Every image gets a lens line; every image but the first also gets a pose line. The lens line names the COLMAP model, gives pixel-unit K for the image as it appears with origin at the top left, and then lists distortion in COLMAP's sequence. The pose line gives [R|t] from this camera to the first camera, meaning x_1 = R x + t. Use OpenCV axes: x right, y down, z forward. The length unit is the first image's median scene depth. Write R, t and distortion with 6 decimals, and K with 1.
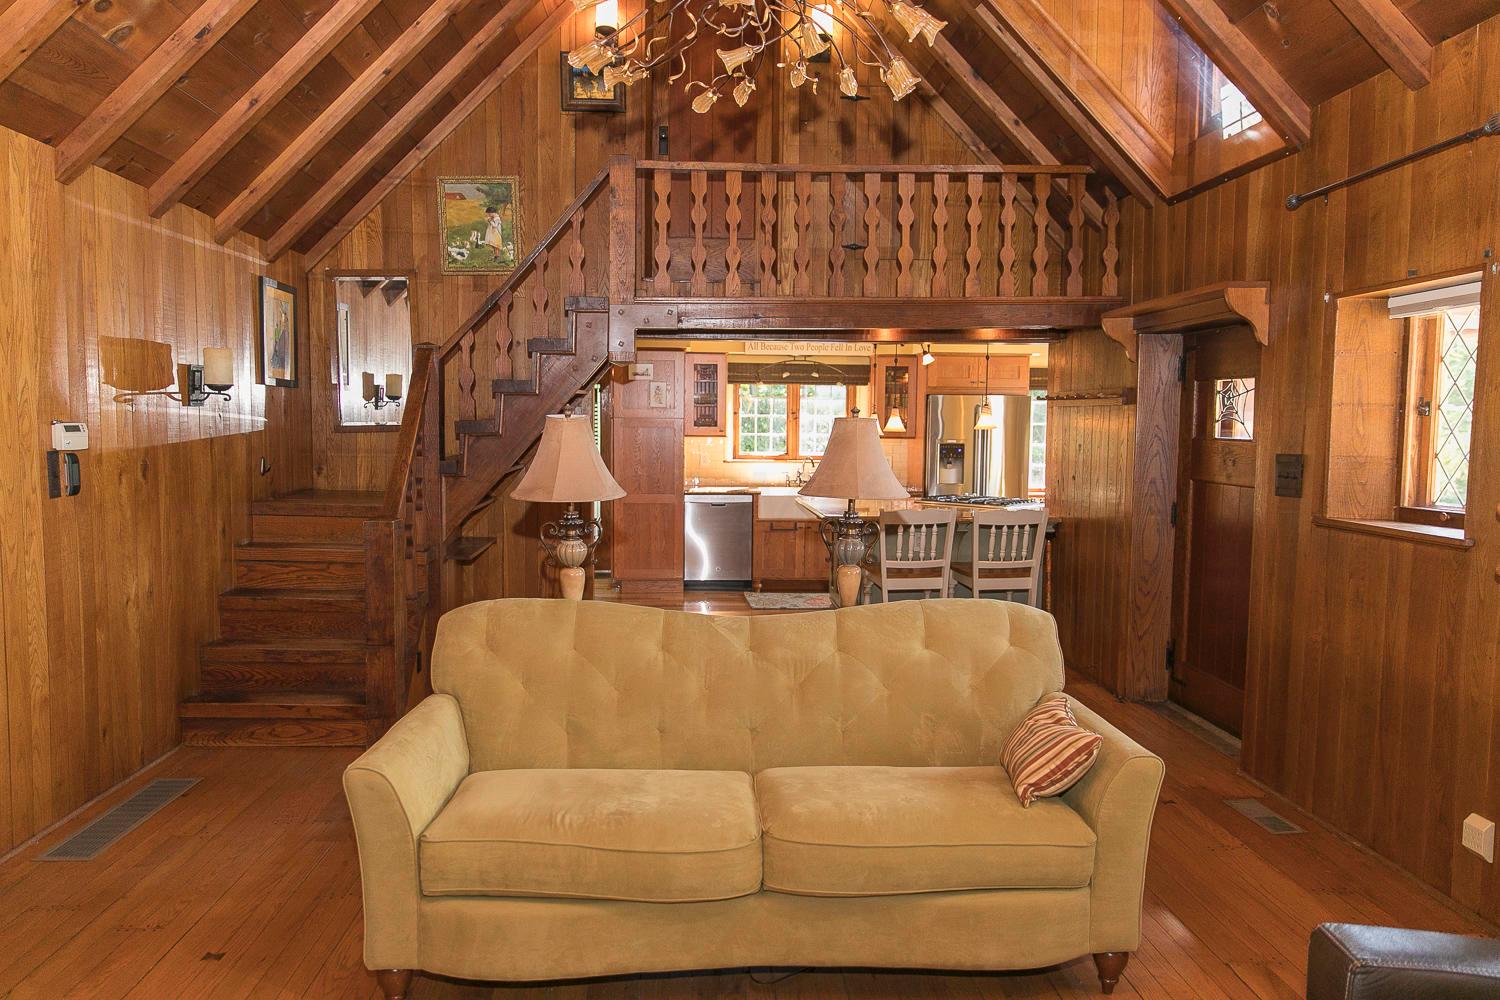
lens RADIAL K [[1009.7, 0, 764.6], [0, 1009.7, 489.5], [0, 0, 1]] dist [0.001974, 0.012015]
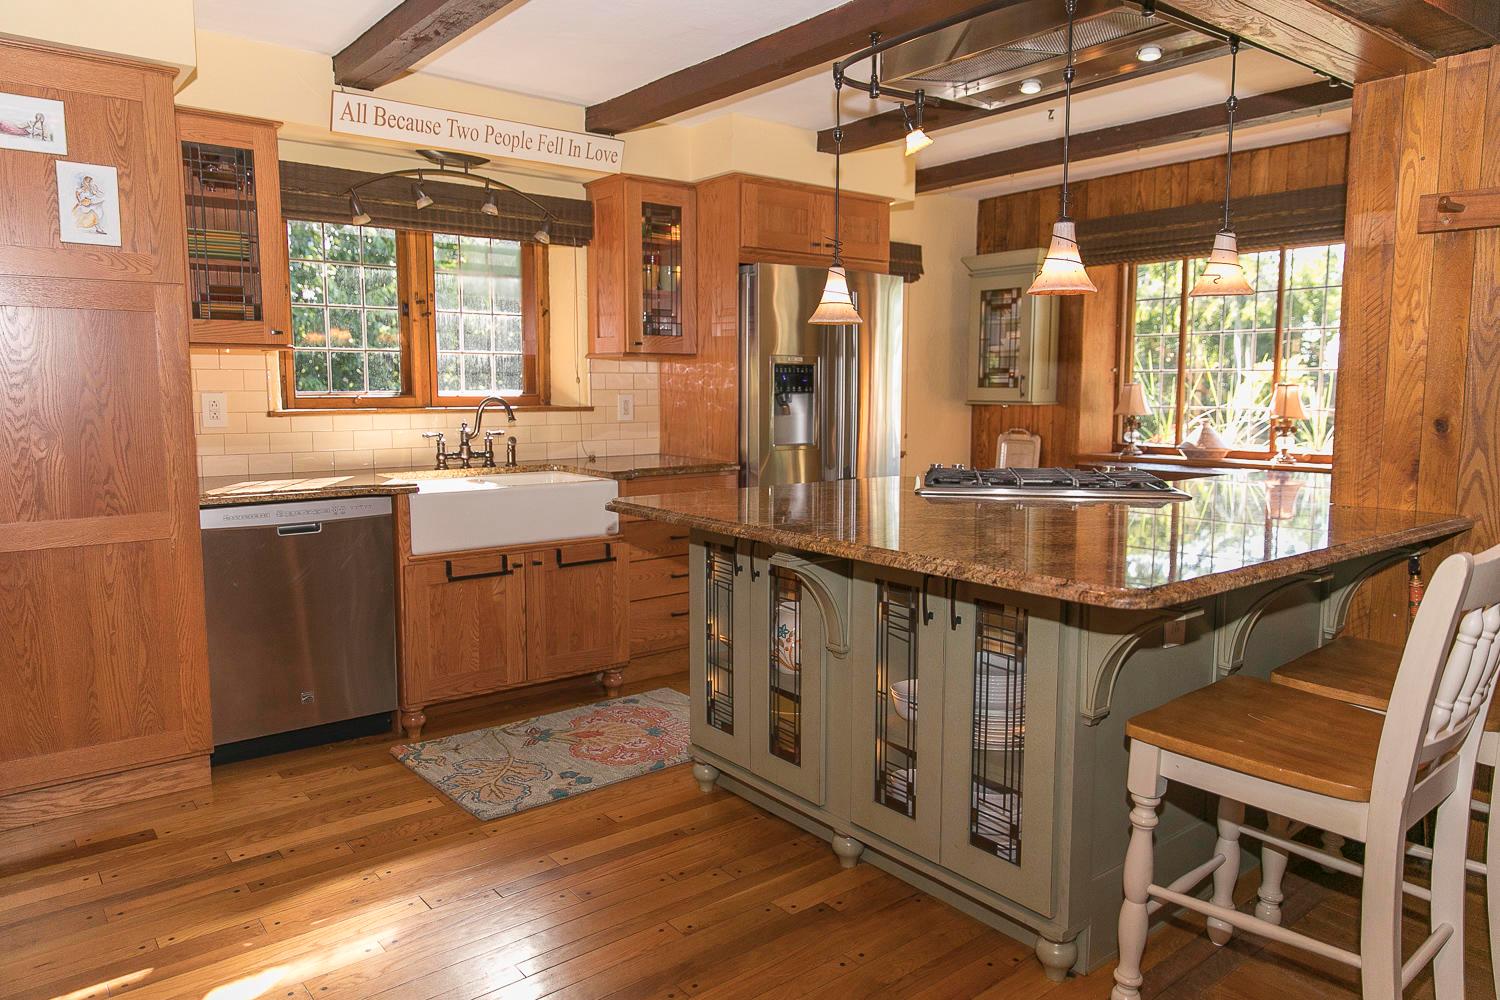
lens RADIAL K [[1009.7, 0, 748.4], [0, 1009.7, 489.7], [0, 0, 1]] dist [0.001974, 0.012015]
pose [[0.820927, -0.071111, 0.566589, -0.172208], [0.045447, 0.997205, 0.059309, -0.020320], [-0.569222, -0.022939, 0.821863, 0.854200]]
